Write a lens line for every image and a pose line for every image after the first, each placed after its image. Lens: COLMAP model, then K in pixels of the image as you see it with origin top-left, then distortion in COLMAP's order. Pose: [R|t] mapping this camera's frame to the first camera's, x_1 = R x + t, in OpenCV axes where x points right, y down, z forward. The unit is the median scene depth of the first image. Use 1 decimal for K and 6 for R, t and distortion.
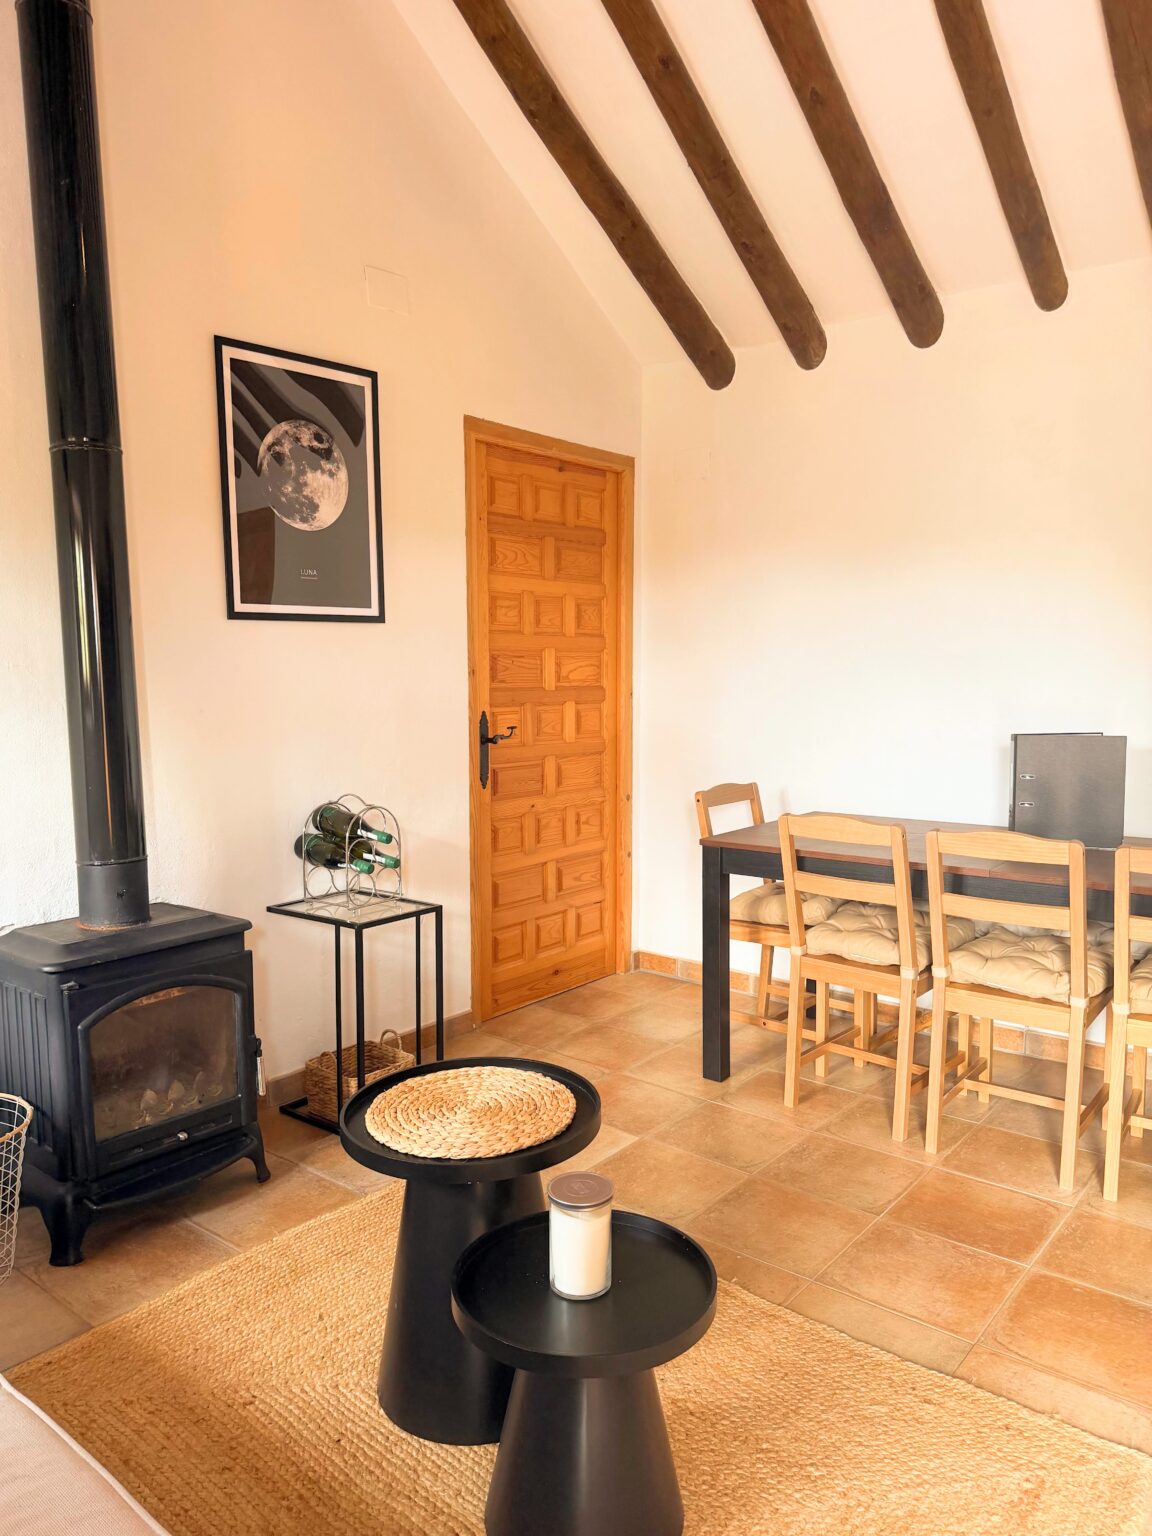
lens RADIAL K [[1101.9, 0, 575.1], [0, 1101.9, 768.5], [0, 0, 1]] dist [0.070242, -0.070597]
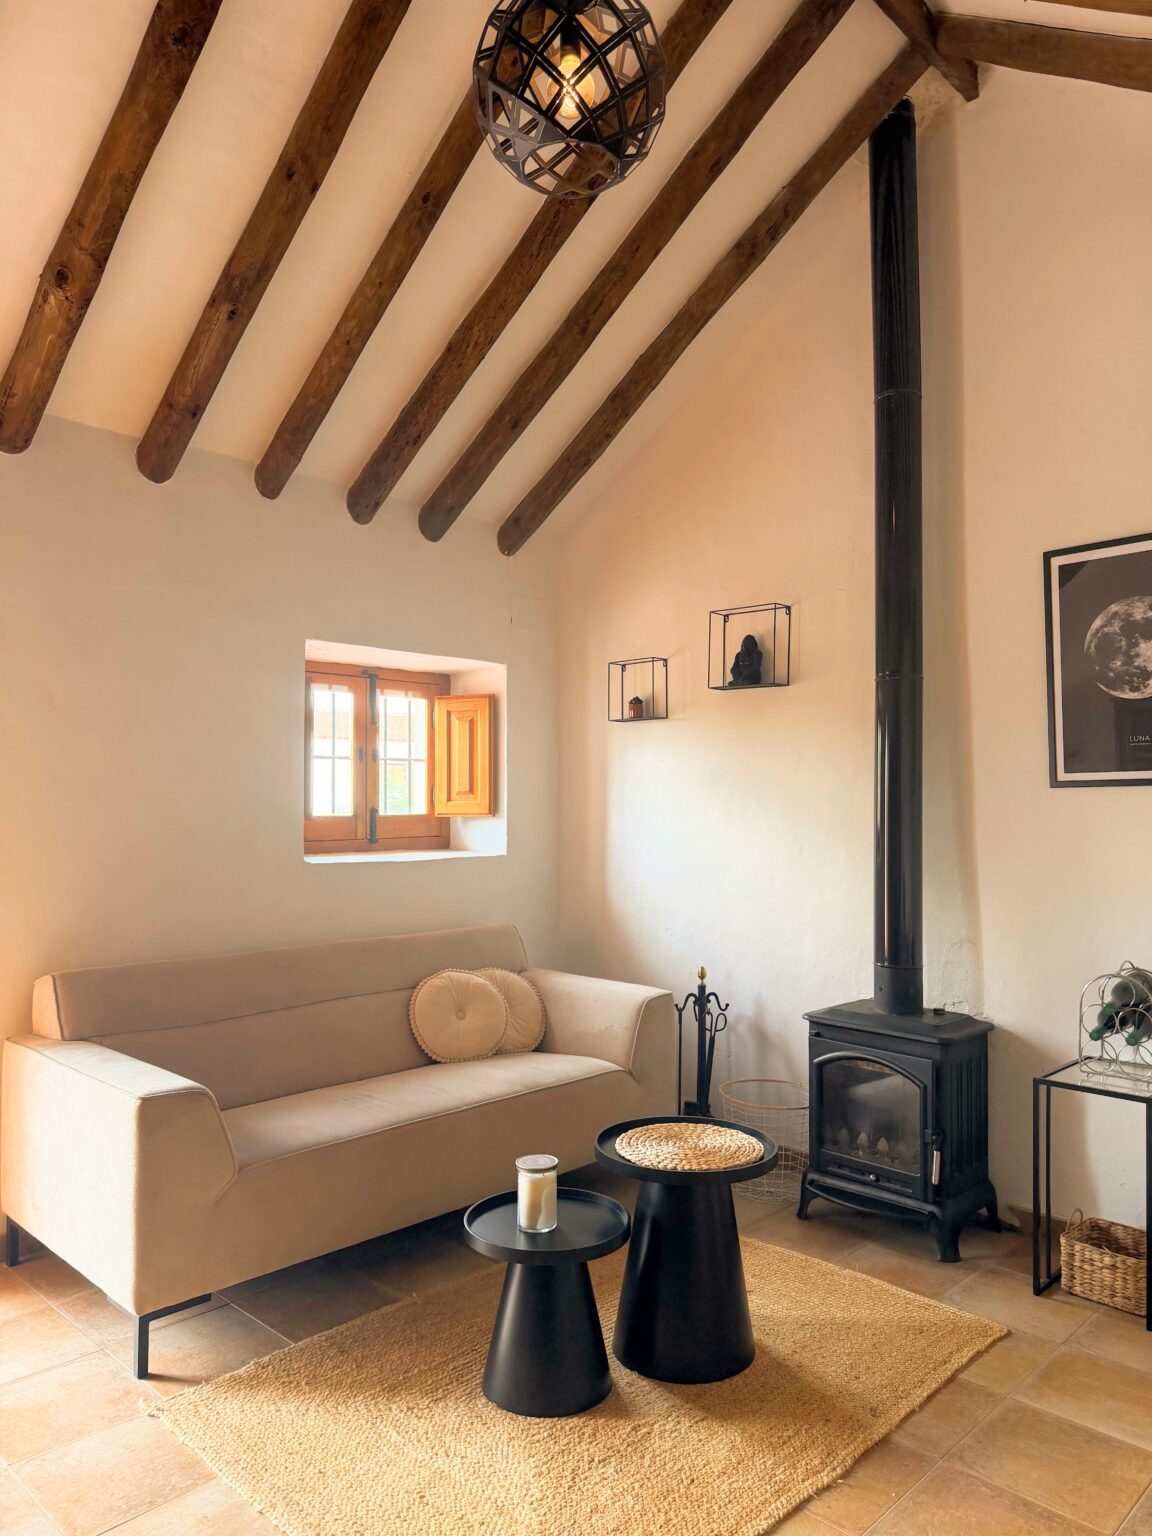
lens RADIAL K [[1101.9, 0, 574.6], [0, 1101.9, 770.3], [0, 0, 1]] dist [0.070242, -0.070597]
pose [[-0.079395, -0.024334, -0.996546, 0.865910], [-0.097124, 0.995135, -0.016562, -0.084929], [0.992100, 0.095473, -0.081372, 0.599369]]
